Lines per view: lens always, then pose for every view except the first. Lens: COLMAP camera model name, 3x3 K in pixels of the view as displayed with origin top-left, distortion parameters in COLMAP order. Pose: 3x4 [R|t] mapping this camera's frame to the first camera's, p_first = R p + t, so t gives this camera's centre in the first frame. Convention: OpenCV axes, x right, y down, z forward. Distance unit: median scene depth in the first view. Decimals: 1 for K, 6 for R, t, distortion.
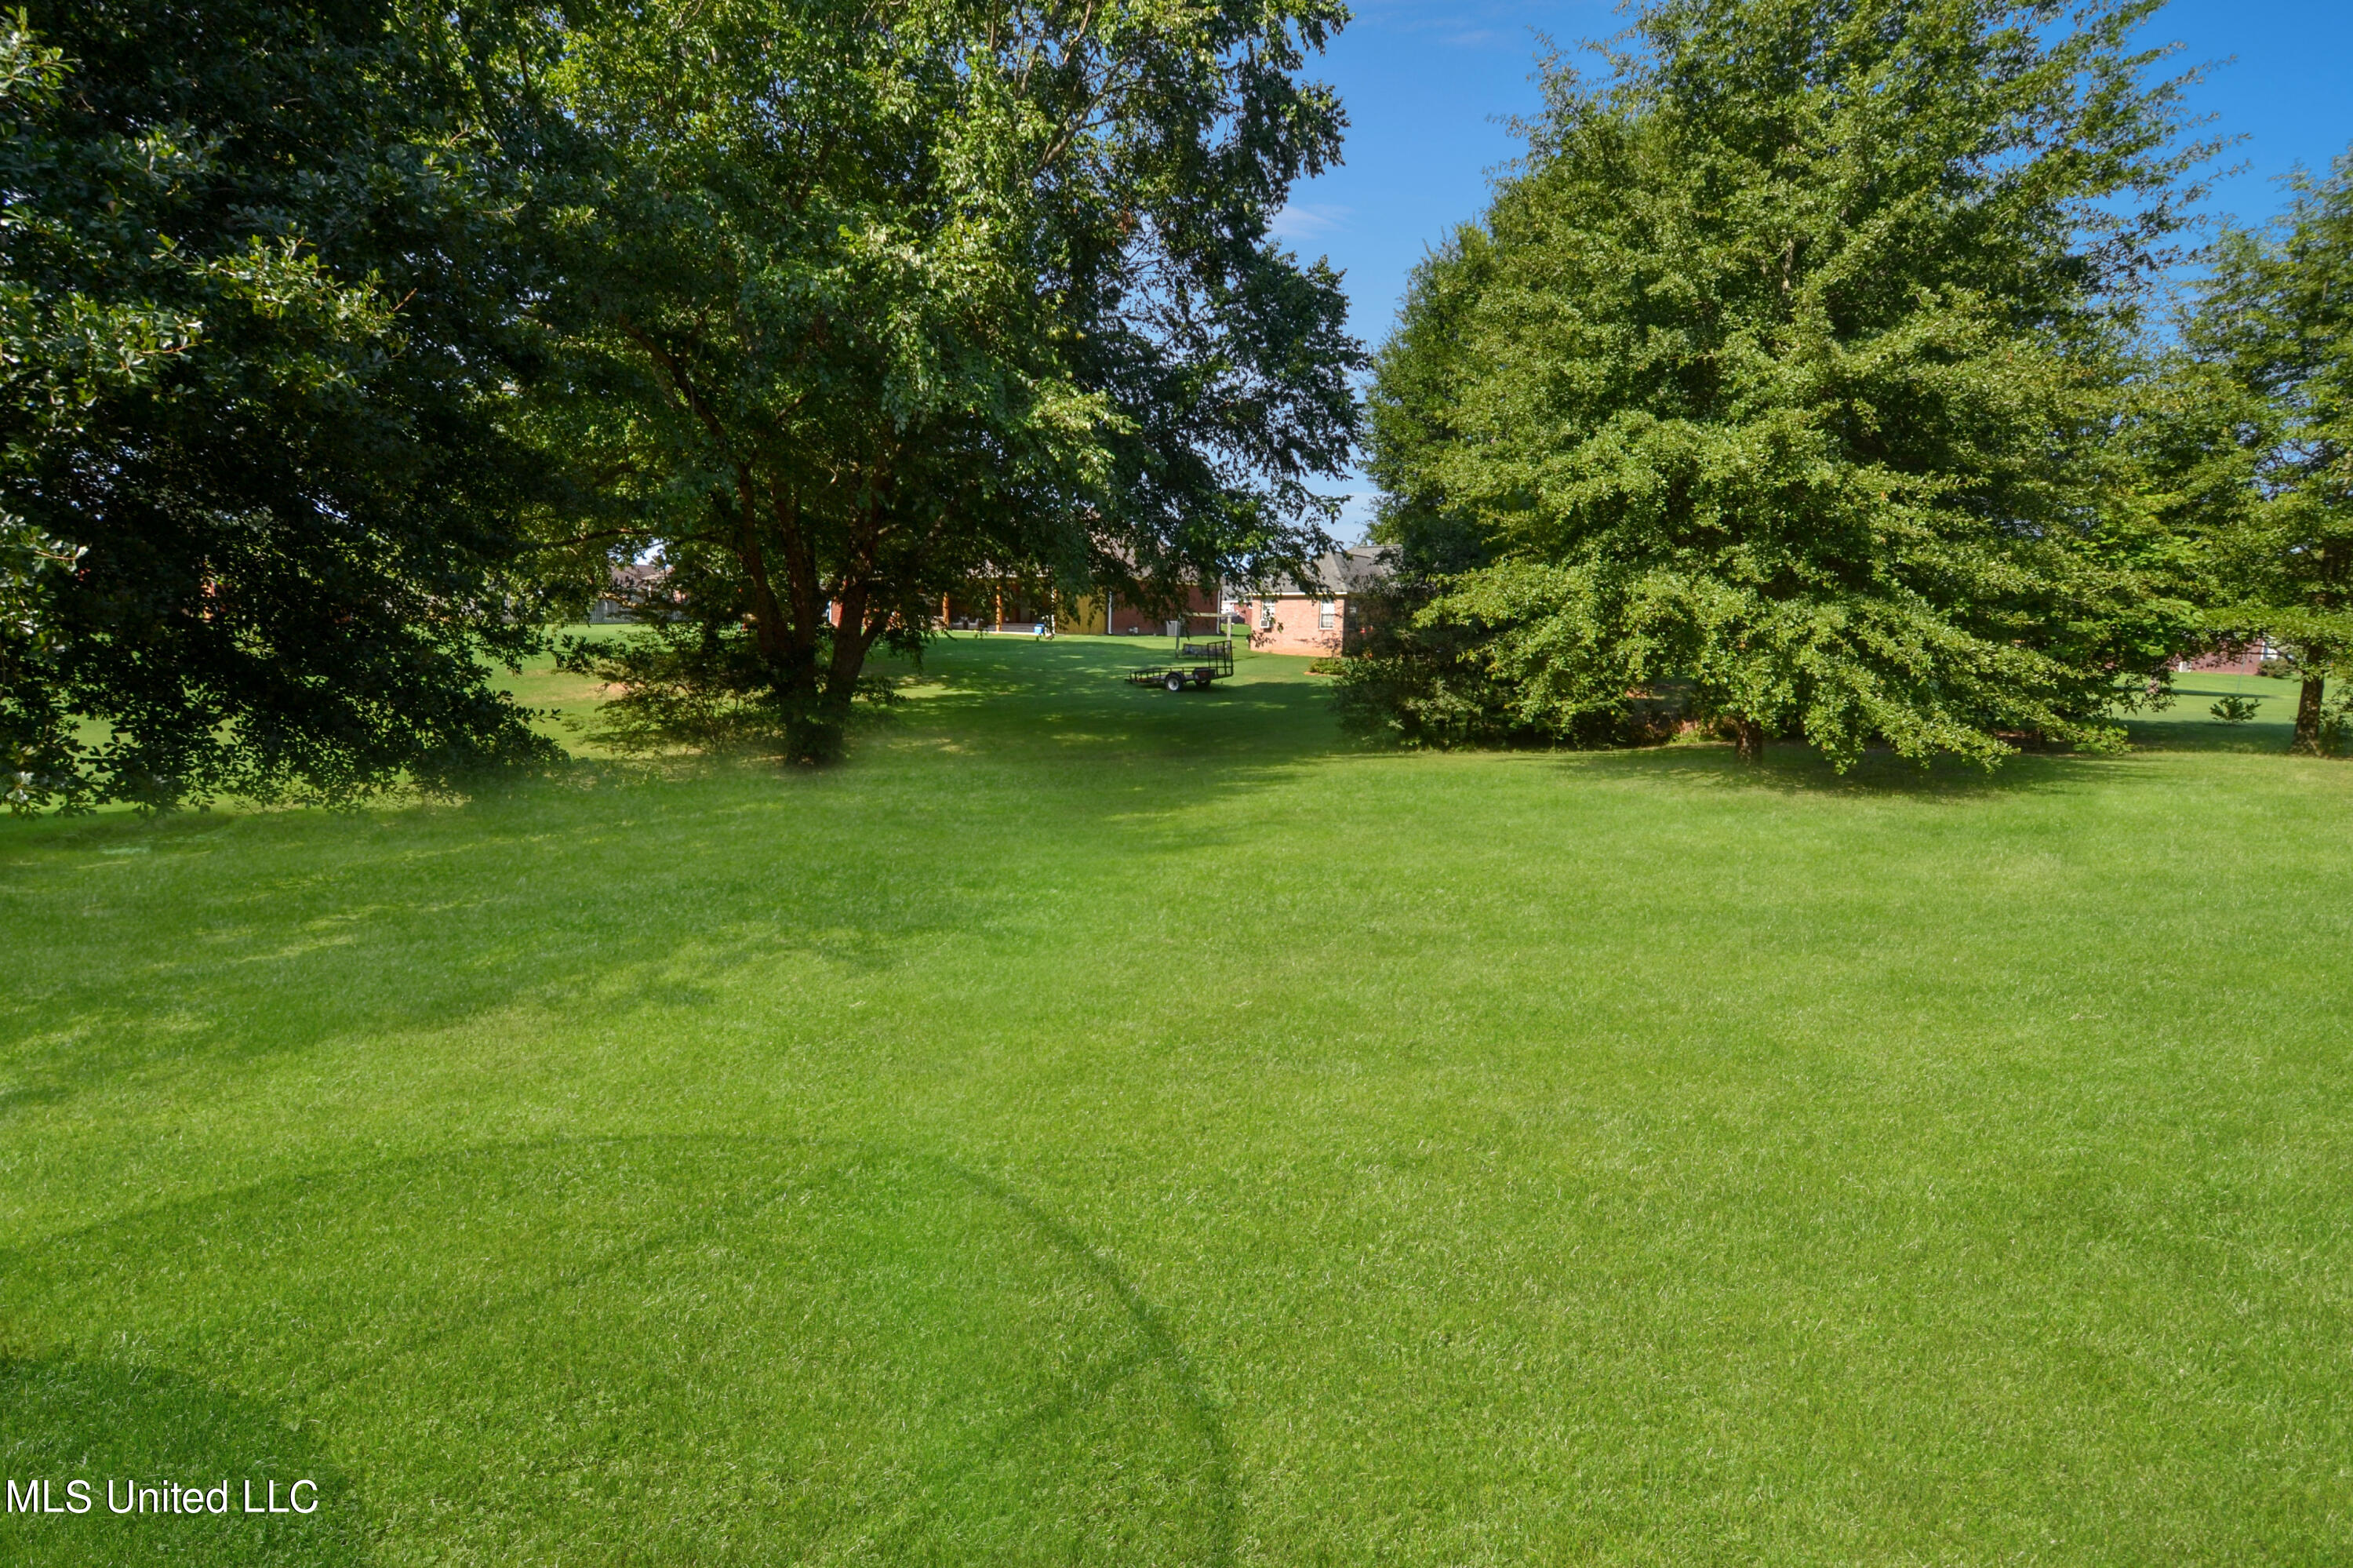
lens RADIAL K [[1153.7, 0, 1176.8], [0, 1153.7, 714.4], [0, 0, 1]] dist [-0.002475, -0.000443]
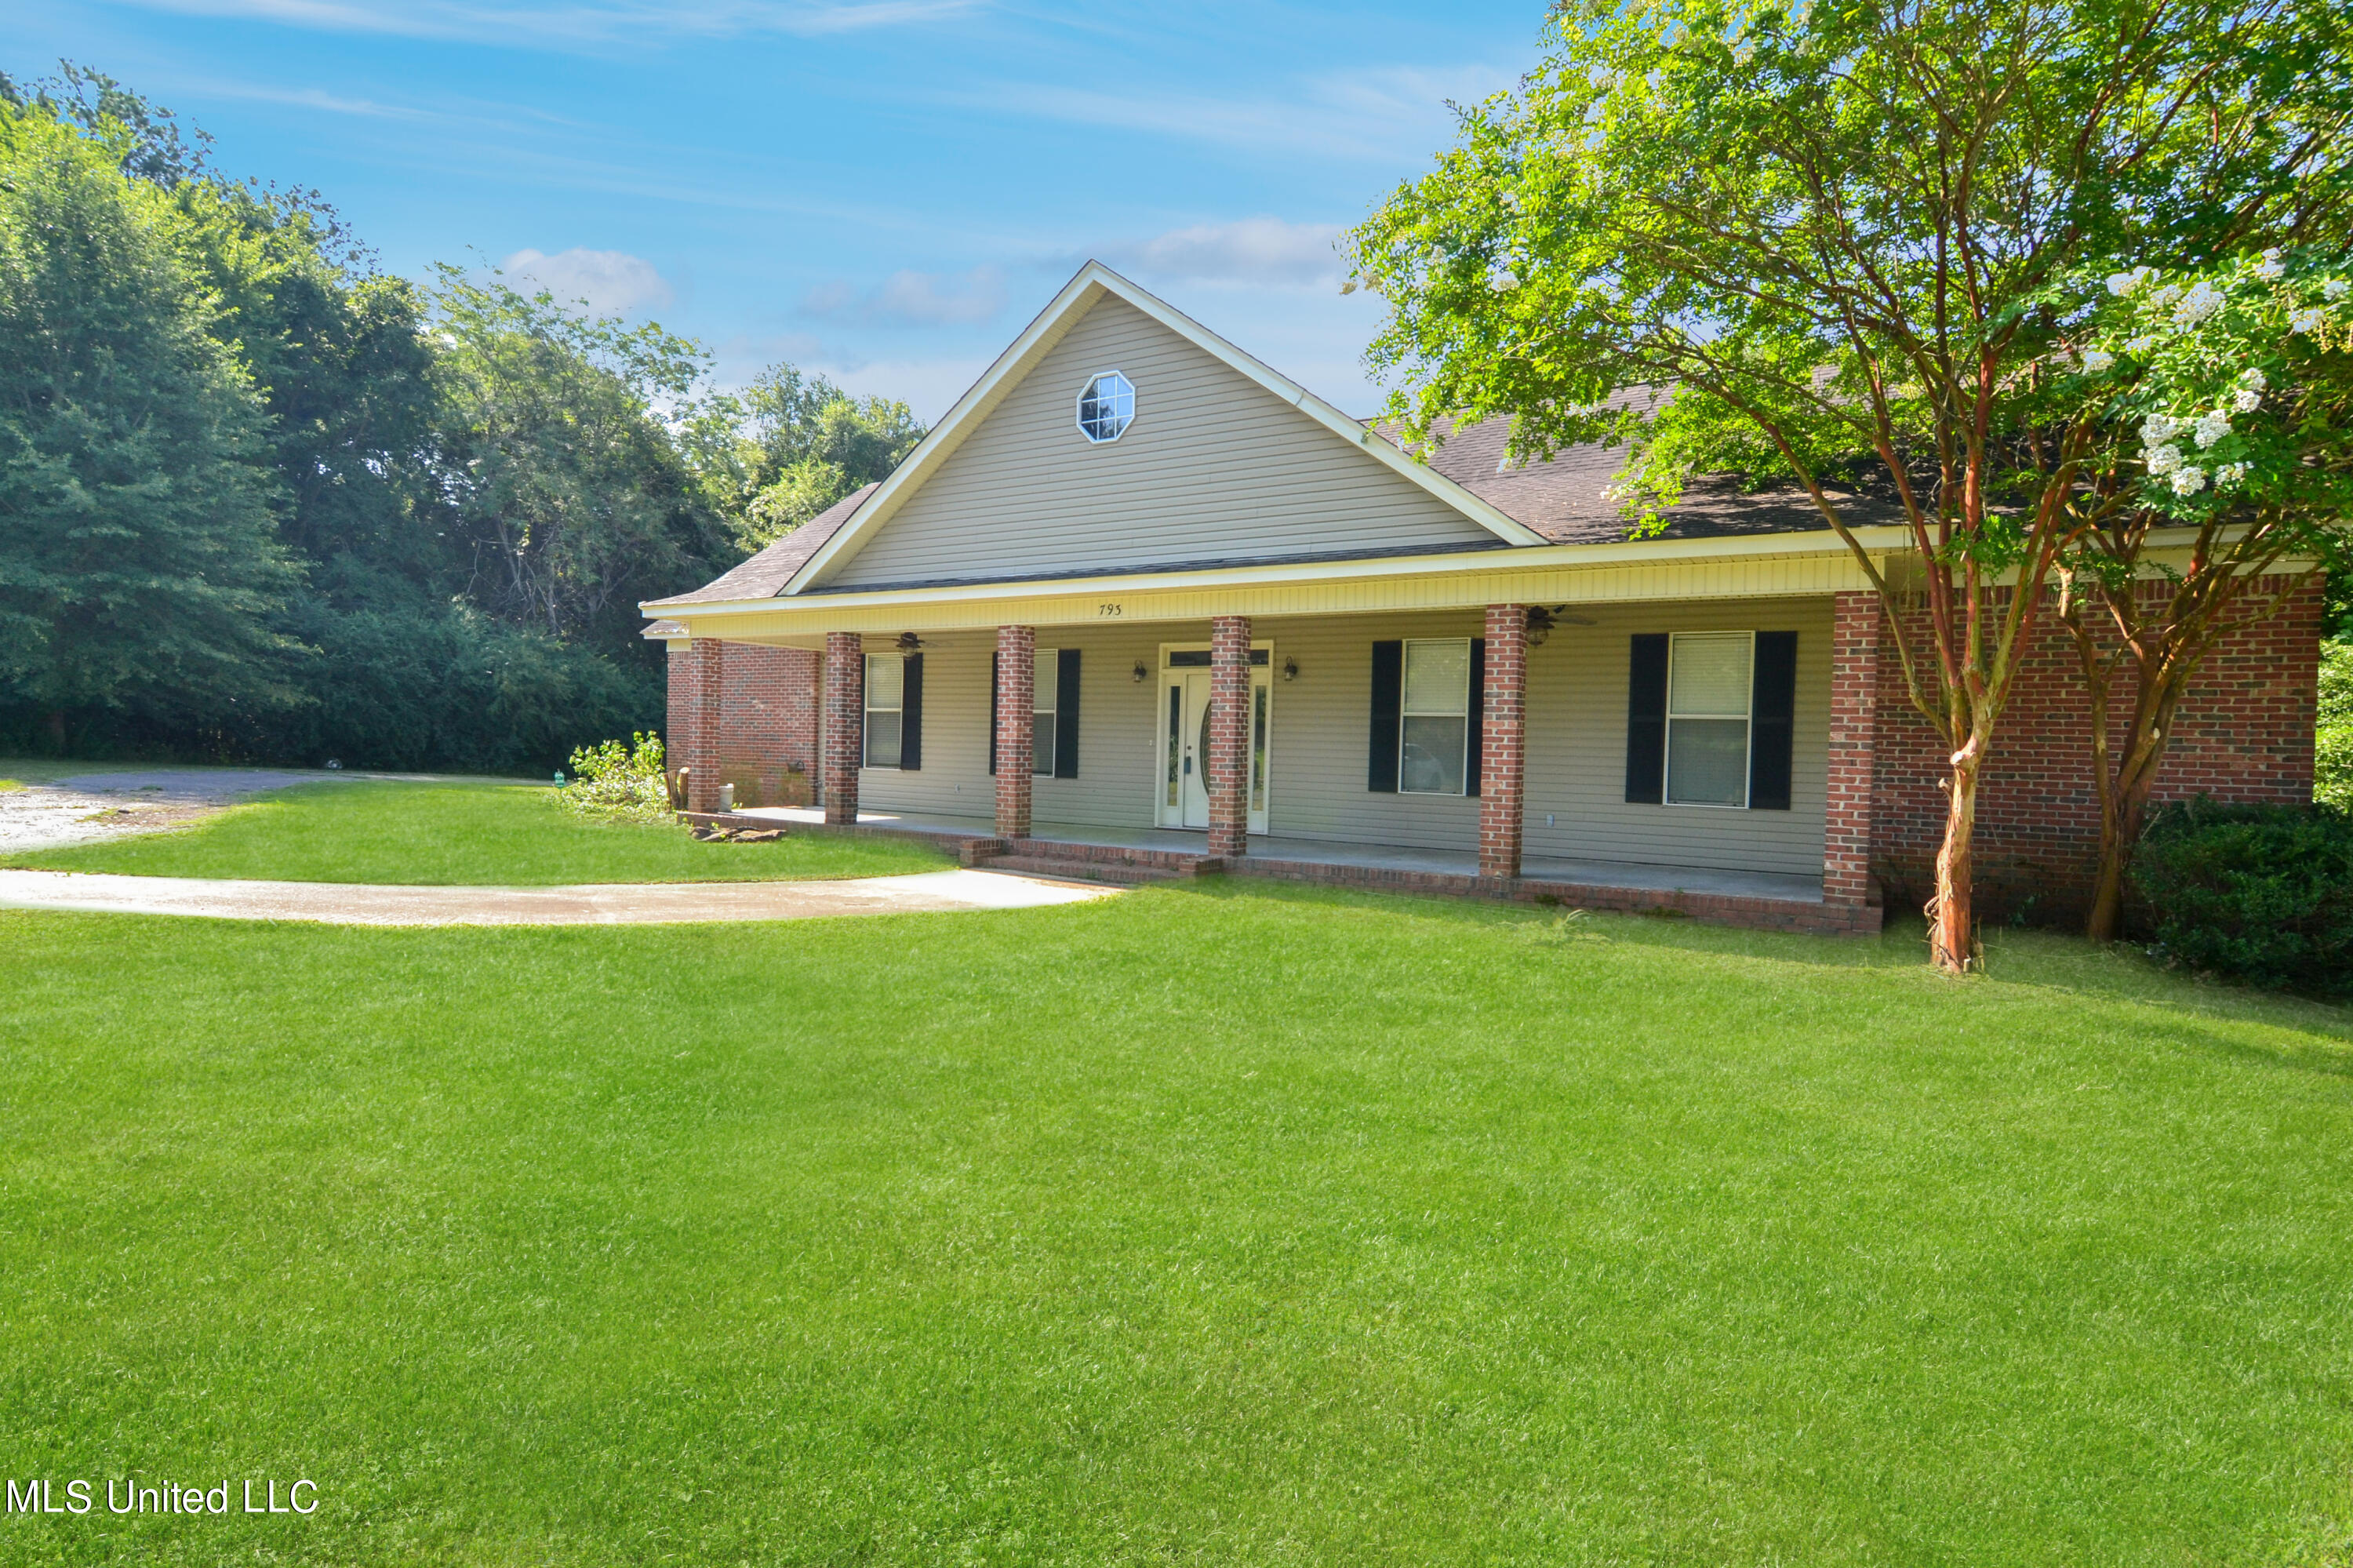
lens RADIAL K [[1151.1, 0, 1176.5], [0, 1151.1, 784.0], [0, 0, 1]] dist [-0.002859, -0.000982]
pose [[0.999994, -0.001205, -0.003136, -0.337092], [0.001200, 0.999998, -0.001575, 0.000704], [0.003138, 0.001571, 0.999994, 0.001212]]
